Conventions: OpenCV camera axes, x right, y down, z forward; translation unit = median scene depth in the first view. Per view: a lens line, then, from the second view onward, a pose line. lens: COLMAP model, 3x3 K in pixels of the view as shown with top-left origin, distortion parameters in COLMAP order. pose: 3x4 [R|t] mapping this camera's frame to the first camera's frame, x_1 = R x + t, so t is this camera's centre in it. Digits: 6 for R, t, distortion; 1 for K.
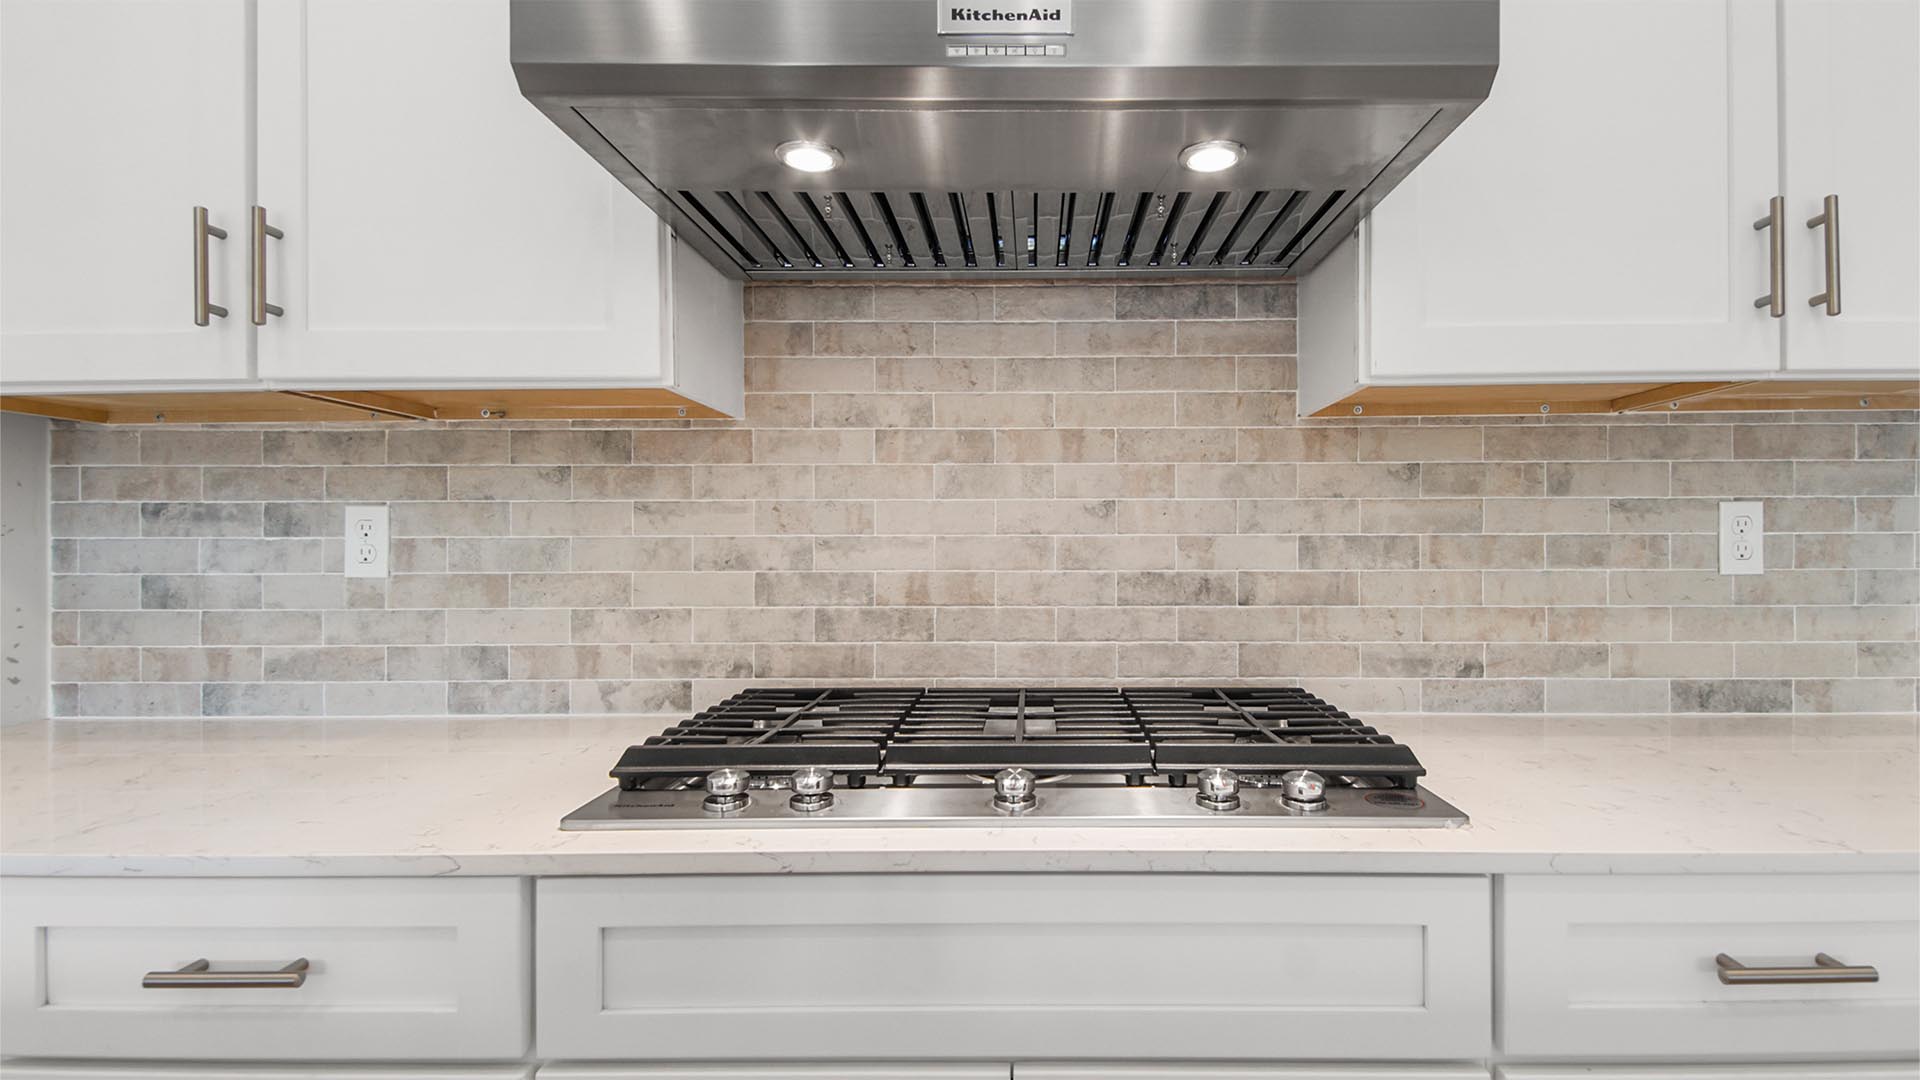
lens RADIAL K [[854.3, 0, 967.8], [0, 854.3, 552.3], [0, 0, 1]] dist [0.031651, -0.016938]
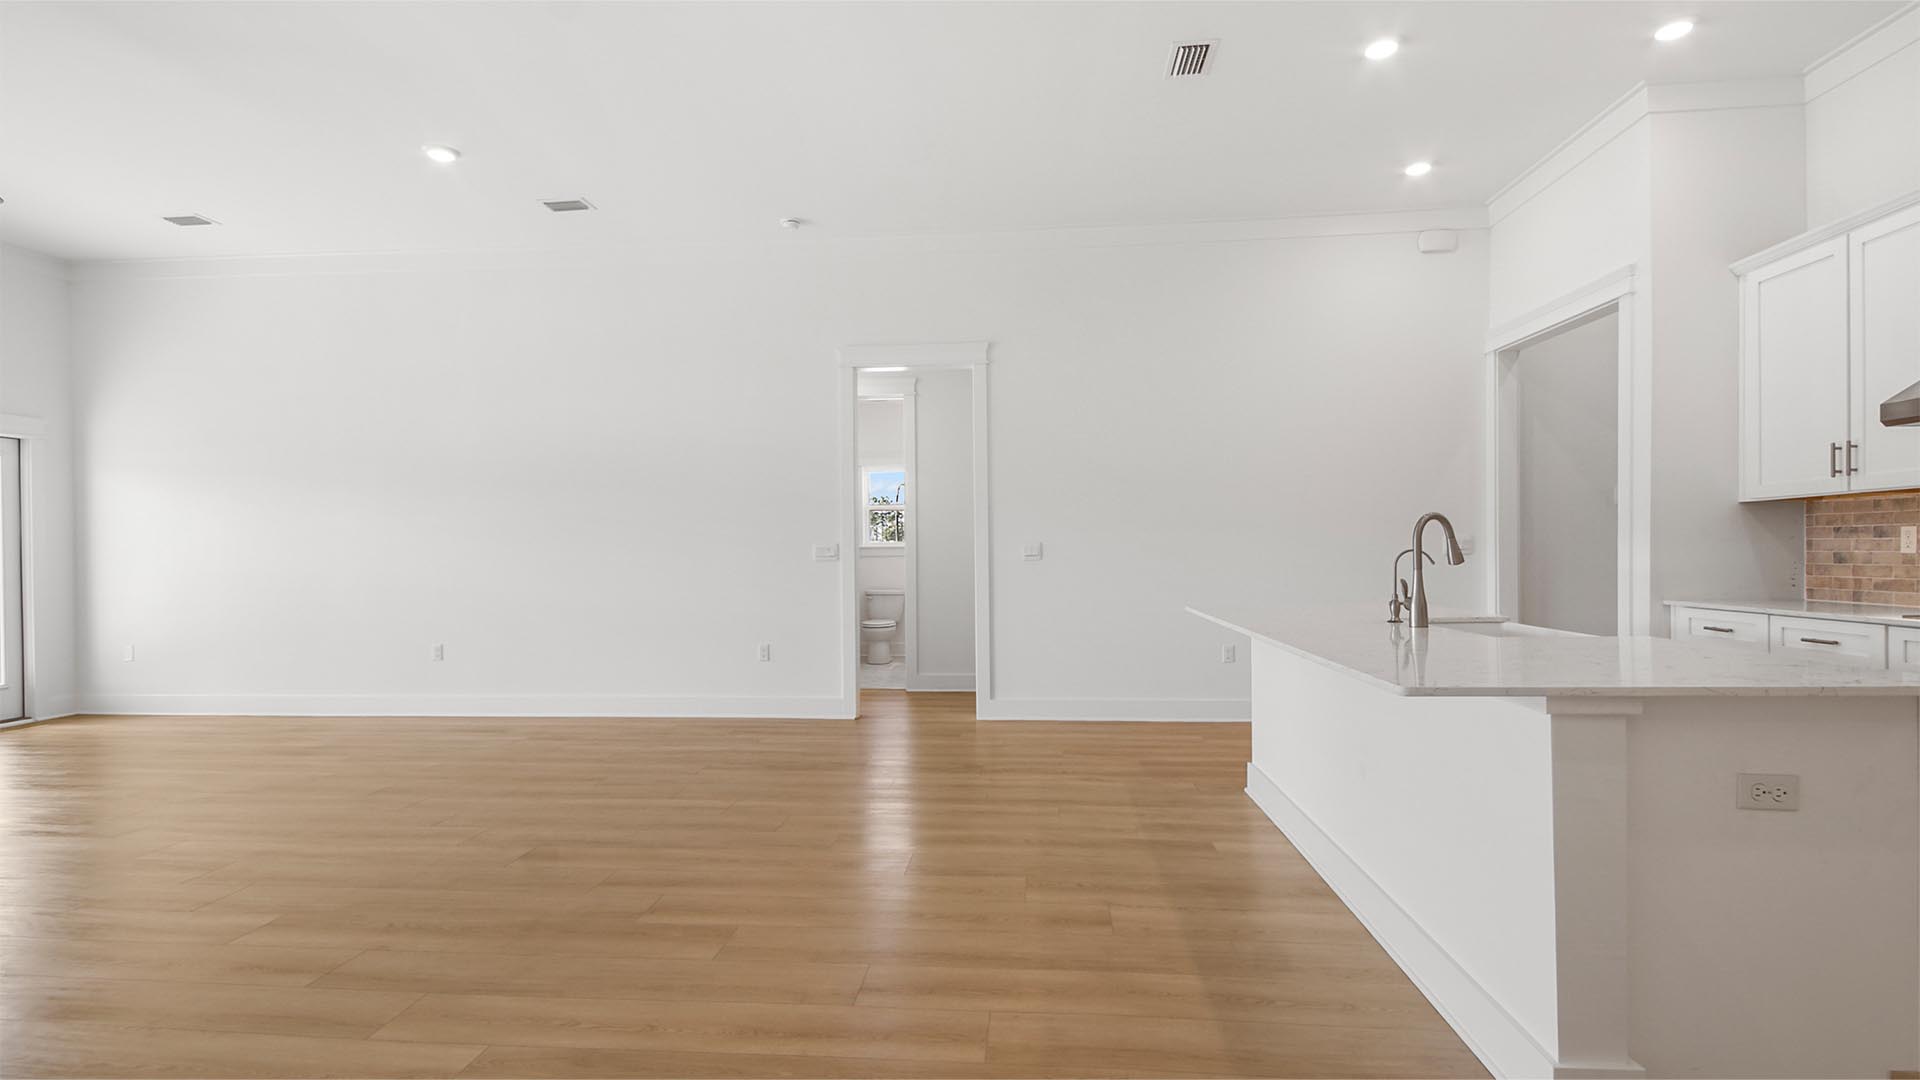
lens RADIAL K [[854.3, 0, 967.8], [0, 854.3, 552.3], [0, 0, 1]] dist [0.031651, -0.016938]
pose [[-0.086601, 0.003118, -0.996238, 2.230612], [-0.000448, 0.999995, 0.003169, 0.020280], [0.996243, 0.000721, -0.086599, -1.664853]]
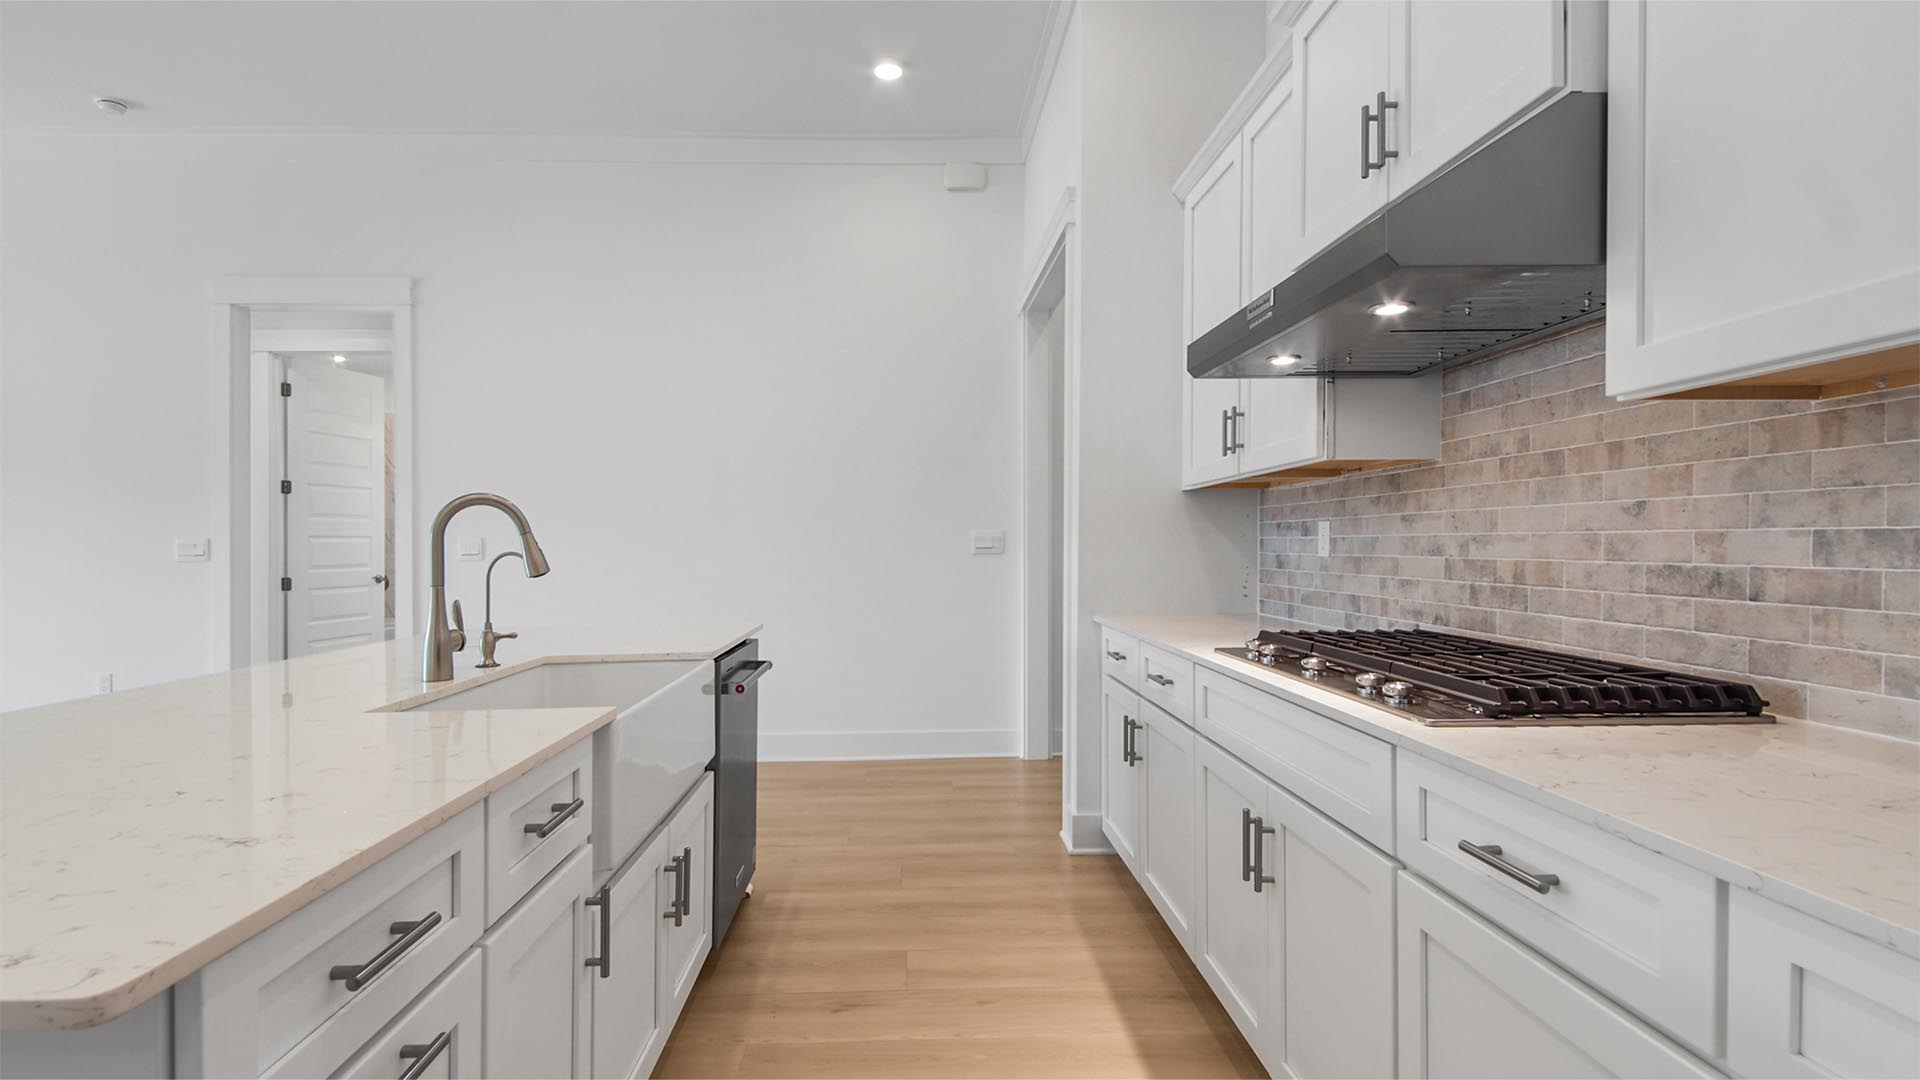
lens RADIAL K [[844.3, 0, 929.2], [0, 844.3, 544.3], [0, 0, 1]] dist [0.033801, -0.007937]
pose [[0.030564, 0.003859, -0.999525, 1.277858], [-0.001663, 0.999991, 0.003810, -0.005707], [0.999531, 0.001546, 0.030570, 0.023208]]
